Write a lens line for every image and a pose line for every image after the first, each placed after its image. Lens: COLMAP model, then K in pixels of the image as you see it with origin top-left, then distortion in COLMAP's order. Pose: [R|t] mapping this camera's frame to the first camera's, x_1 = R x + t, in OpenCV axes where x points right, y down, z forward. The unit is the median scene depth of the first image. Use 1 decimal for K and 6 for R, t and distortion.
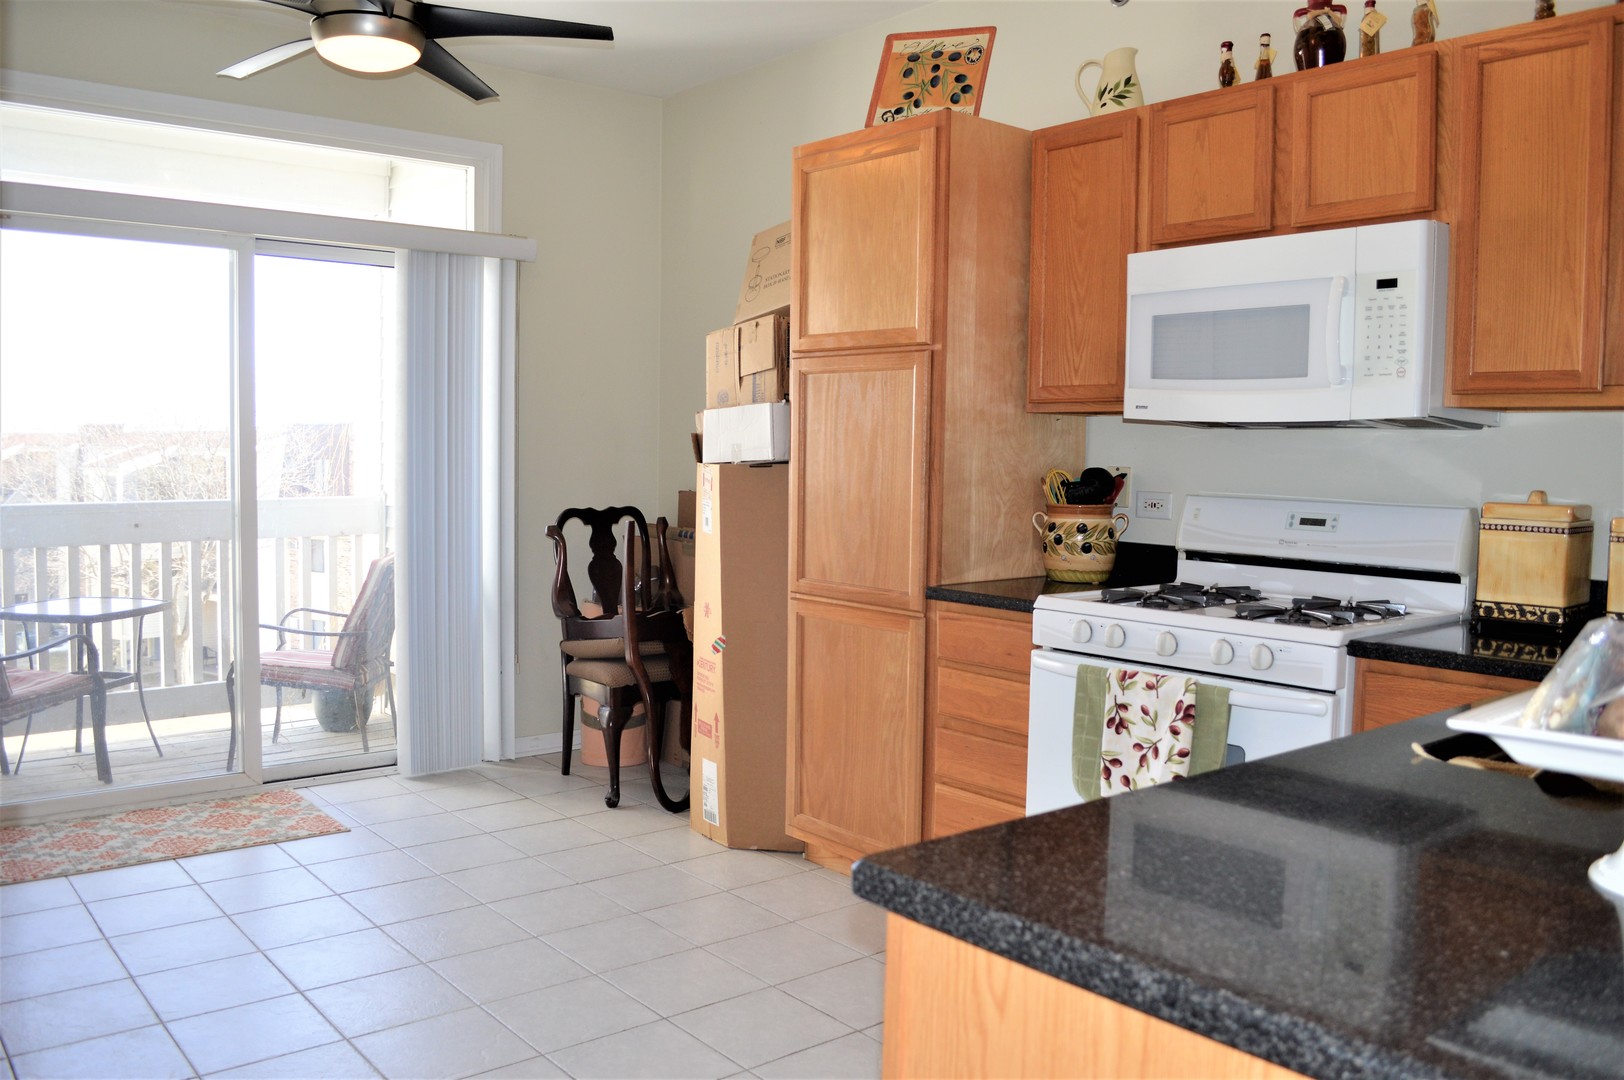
lens RADIAL K [[1303.5, 0, 800.1], [0, 1303.5, 544.8], [0, 0, 1]] dist [-0.081197, 0.012086]
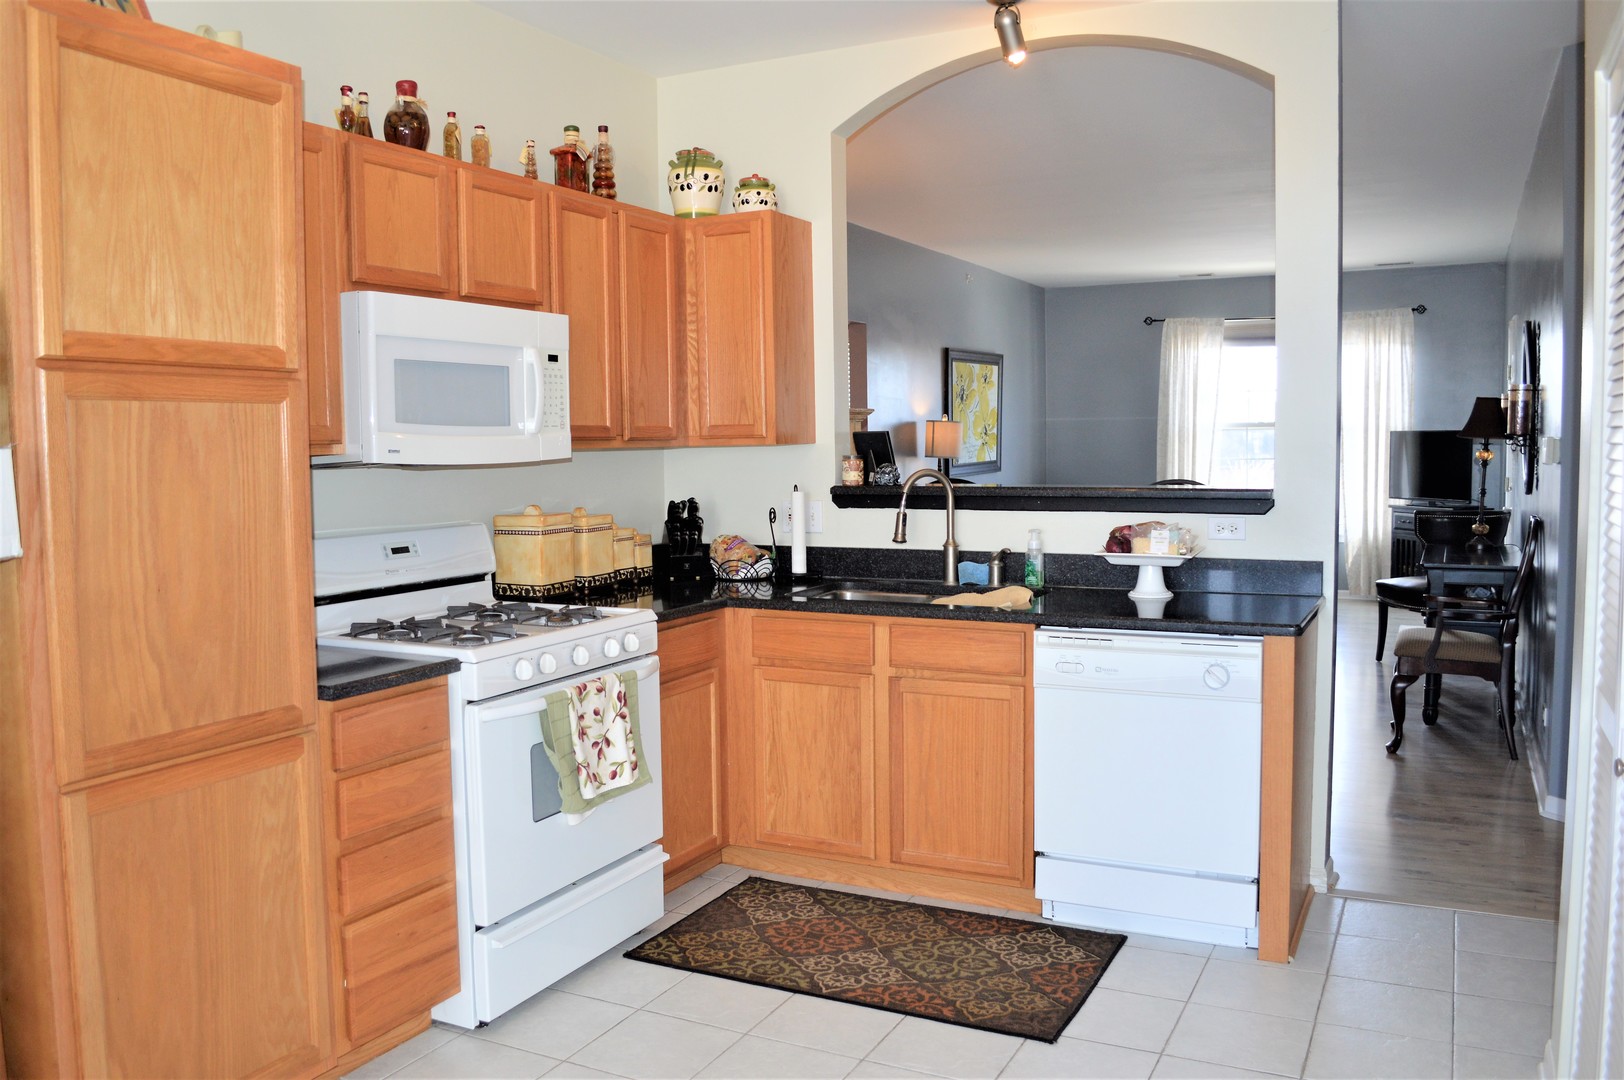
lens RADIAL K [[1303.5, 0, 800.1], [0, 1303.5, 544.8], [0, 0, 1]] dist [-0.081197, 0.012086]
pose [[-0.398689, -0.082243, 0.913391, -0.850866], [0.074586, 0.989763, 0.121676, -0.148192], [-0.914048, 0.116637, -0.388473, 1.241241]]
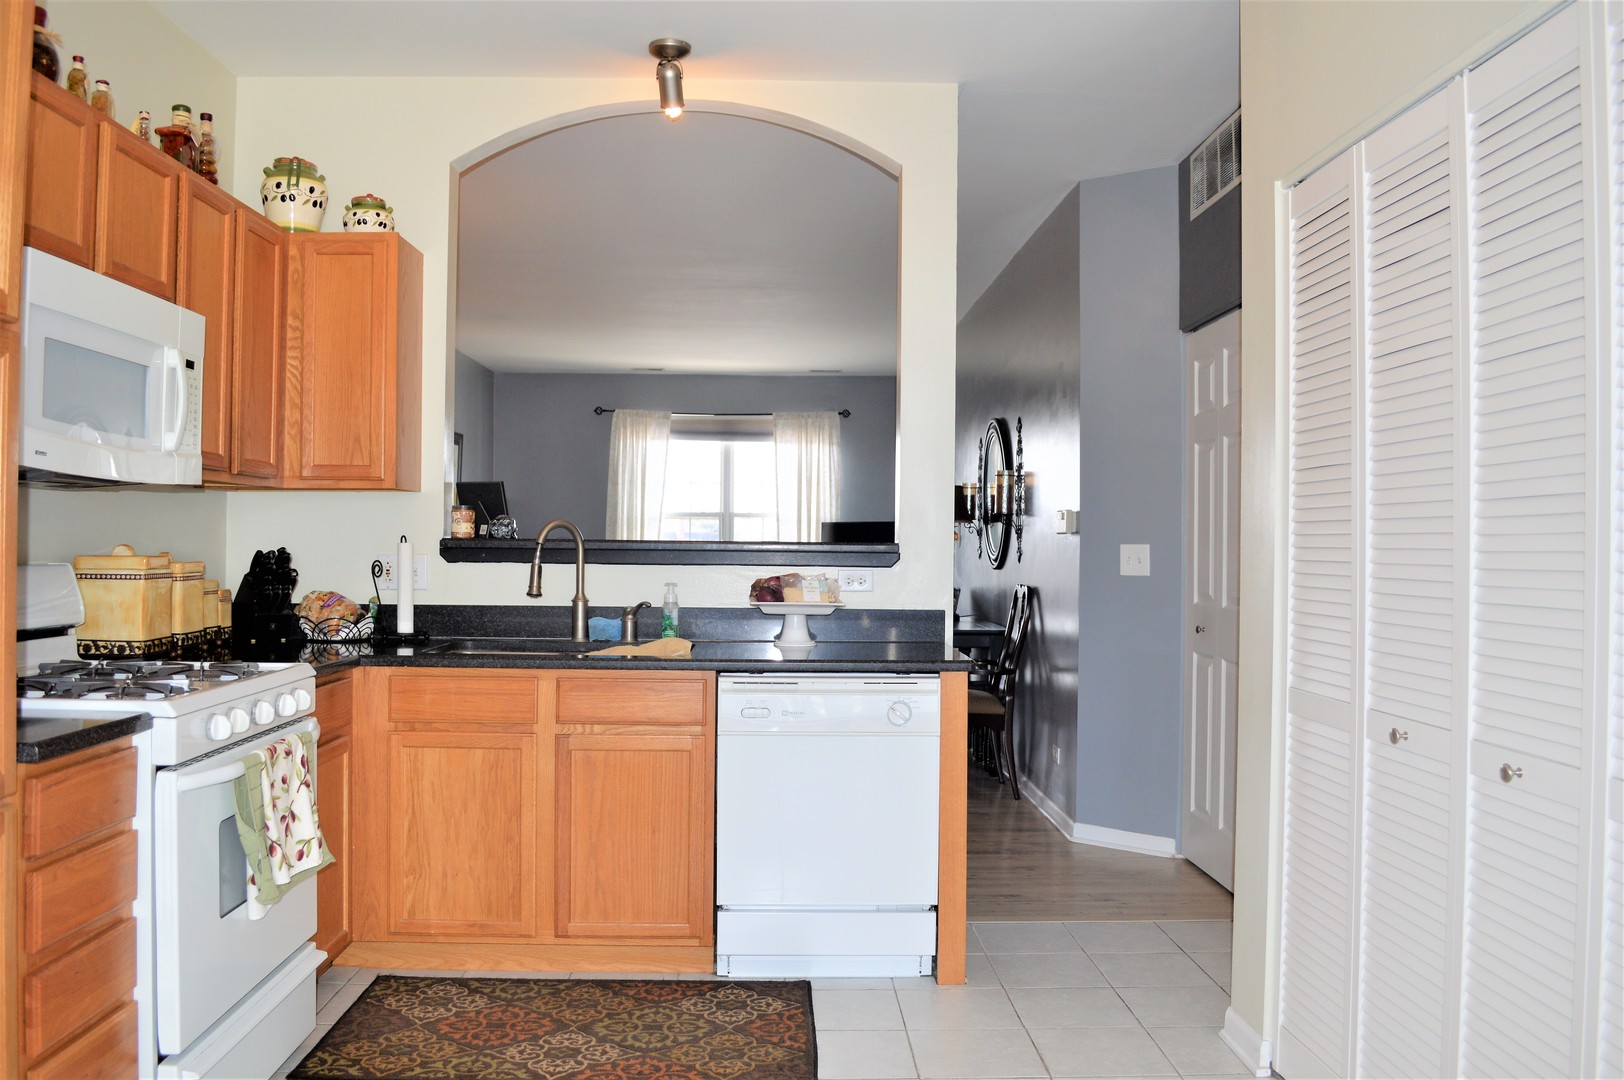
lens RADIAL K [[1303.5, 0, 800.1], [0, 1303.5, 544.8], [0, 0, 1]] dist [-0.081197, 0.012086]
pose [[-0.787475, -0.022200, 0.615946, -0.621120], [0.023551, 0.997538, 0.066063, -0.101920], [-0.615896, 0.066529, -0.785013, 1.474867]]
